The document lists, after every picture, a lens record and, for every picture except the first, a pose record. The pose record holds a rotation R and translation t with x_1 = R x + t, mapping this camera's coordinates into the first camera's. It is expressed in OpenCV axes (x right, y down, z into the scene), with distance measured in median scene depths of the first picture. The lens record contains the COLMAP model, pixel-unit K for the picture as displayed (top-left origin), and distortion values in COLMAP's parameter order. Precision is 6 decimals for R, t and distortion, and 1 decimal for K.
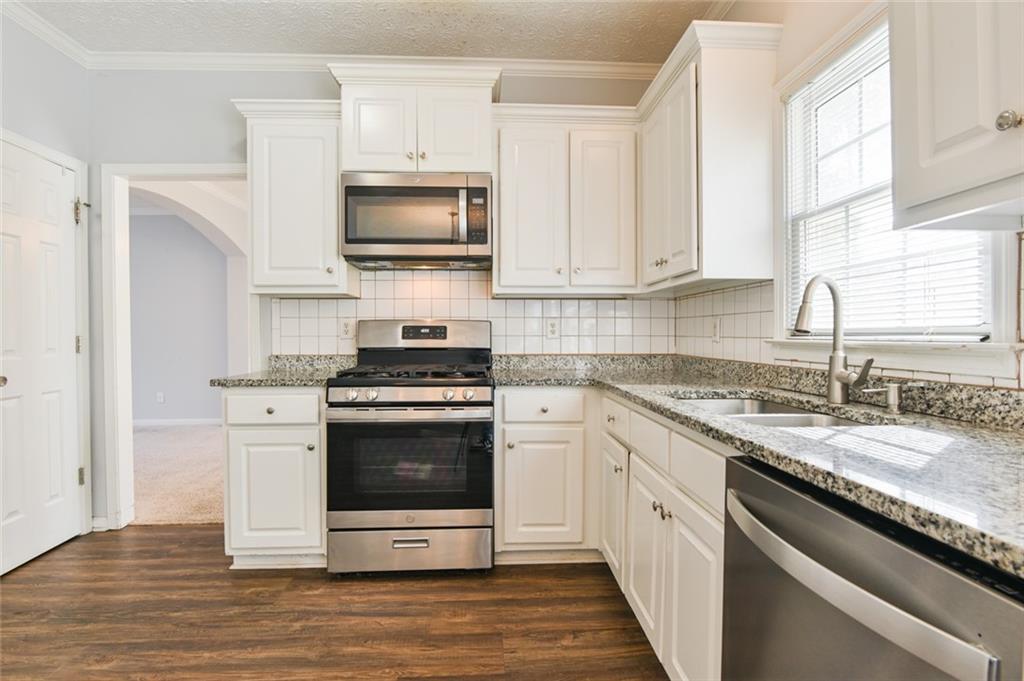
lens RADIAL K [[503.5, 0, 511.8], [0, 503.5, 340.8], [0, 0, 1]] dist [-0.017590, -0.001619]
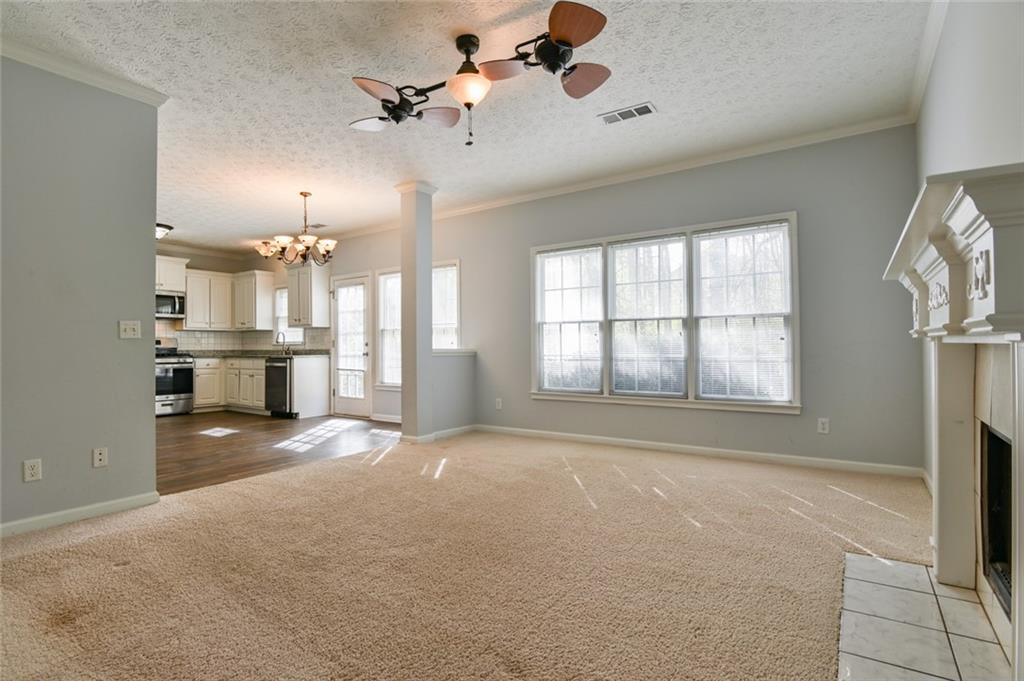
lens RADIAL K [[503.5, 0, 511.7], [0, 503.5, 344.7], [0, 0, 1]] dist [-0.017590, -0.001619]
pose [[0.610076, 0.004700, 0.792329, -1.296112], [0.014422, 0.999751, -0.017036, 0.083235], [-0.792212, 0.021820, 0.609856, -2.571272]]
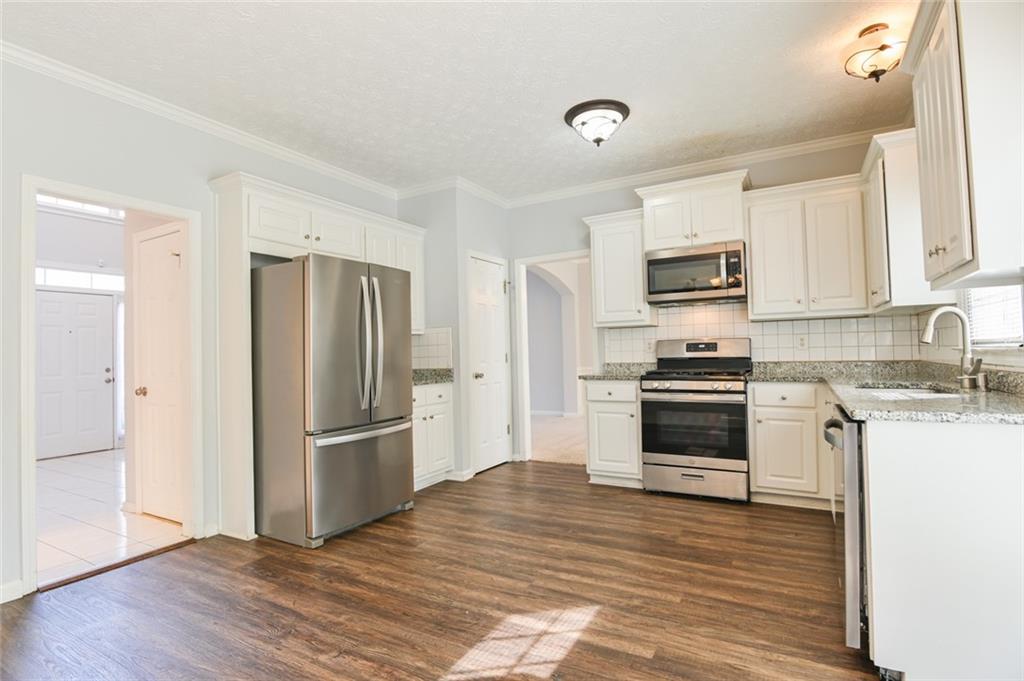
lens RADIAL K [[503.5, 0, 512.7], [0, 503.5, 340.8], [0, 0, 1]] dist [-0.017590, -0.001619]
pose [[0.840921, -0.029863, -0.540333, 0.181428], [0.014310, 0.999354, -0.032962, 0.005849], [0.540968, 0.019986, 0.840805, -0.628560]]
